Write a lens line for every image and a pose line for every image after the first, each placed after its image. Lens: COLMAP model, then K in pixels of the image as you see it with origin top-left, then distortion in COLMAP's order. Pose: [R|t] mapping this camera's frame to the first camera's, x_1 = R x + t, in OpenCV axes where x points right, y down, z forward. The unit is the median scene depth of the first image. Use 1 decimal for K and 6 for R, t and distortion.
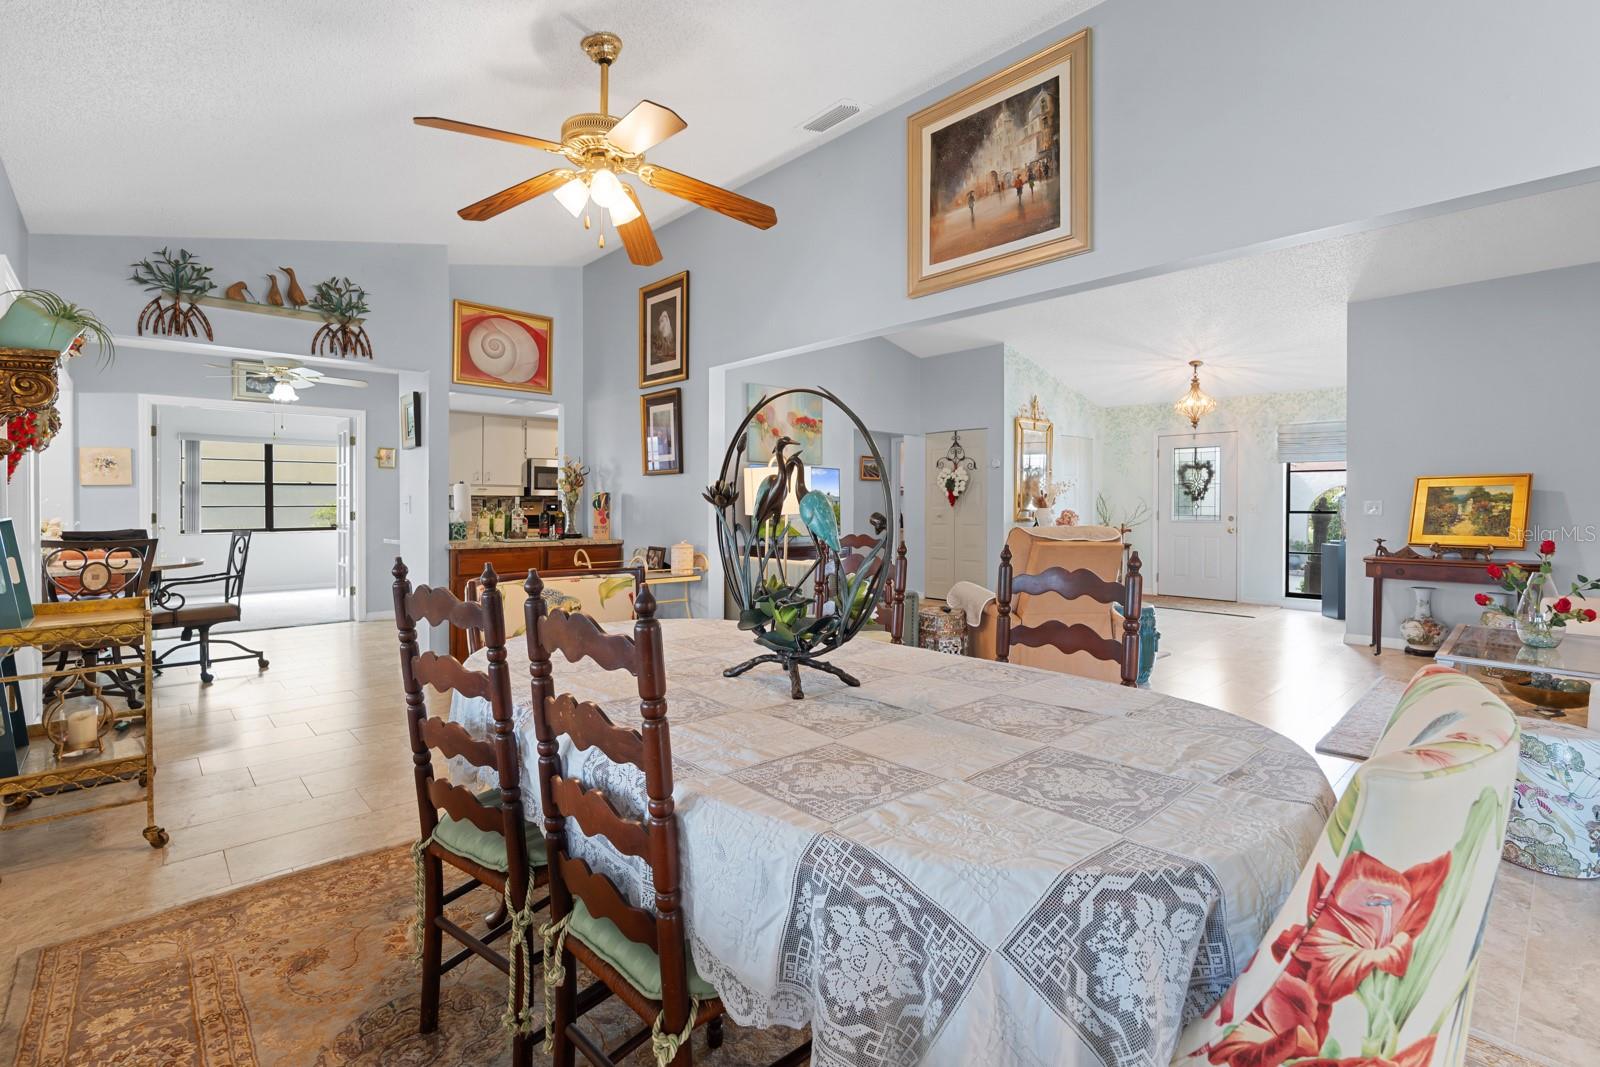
lens RADIAL K [[723.8, 0, 792.0], [0, 723.8, 501.8], [0, 0, 1]] dist [-0.010446, 0.003868]
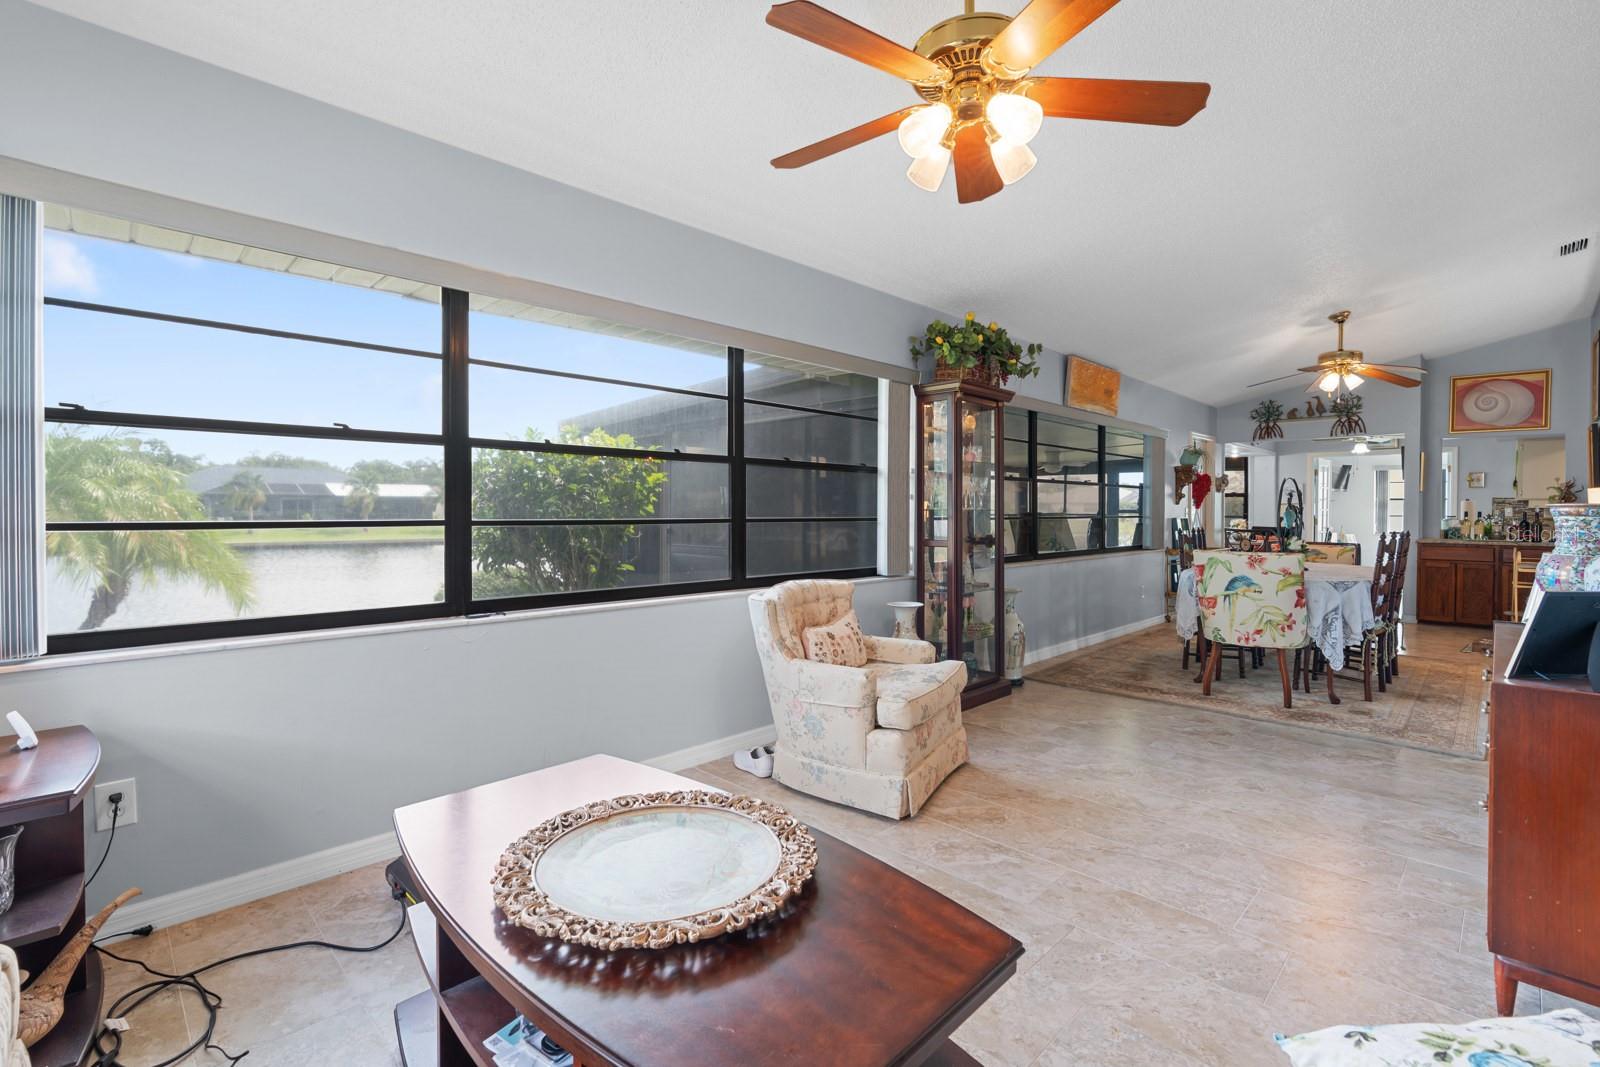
lens RADIAL K [[723.8, 0, 794.9], [0, 723.8, 513.5], [0, 0, 1]] dist [-0.010446, 0.003868]
pose [[0.050965, 0.007276, -0.998674, 0.887746], [-0.005499, 0.999960, 0.007005, -0.002430], [0.998685, 0.005135, 0.051003, -0.397512]]
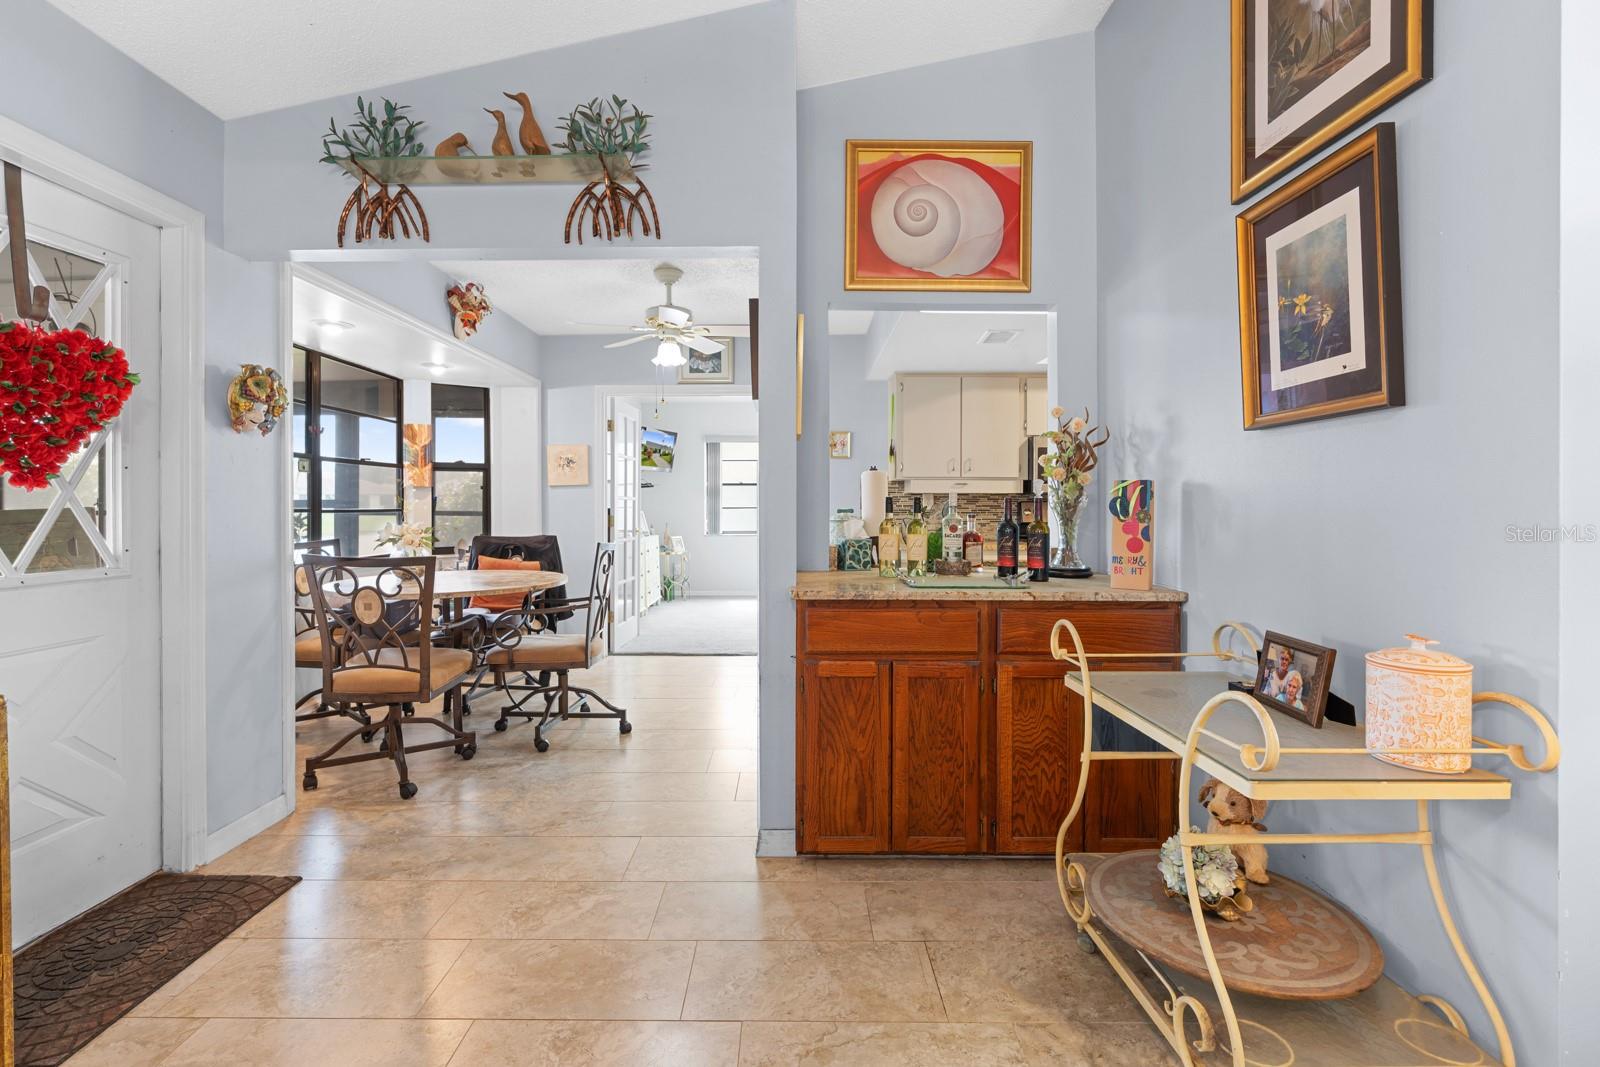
lens RADIAL K [[725.2, 0, 769.6], [0, 725.2, 503.0], [0, 0, 1]] dist [0.000671, 0.000375]
pose [[0.721476, -0.001683, -0.692437, -0.114491], [0.001801, 0.999998, -0.000554, 0.000560], [0.692437, -0.000847, 0.721478, 0.519549]]
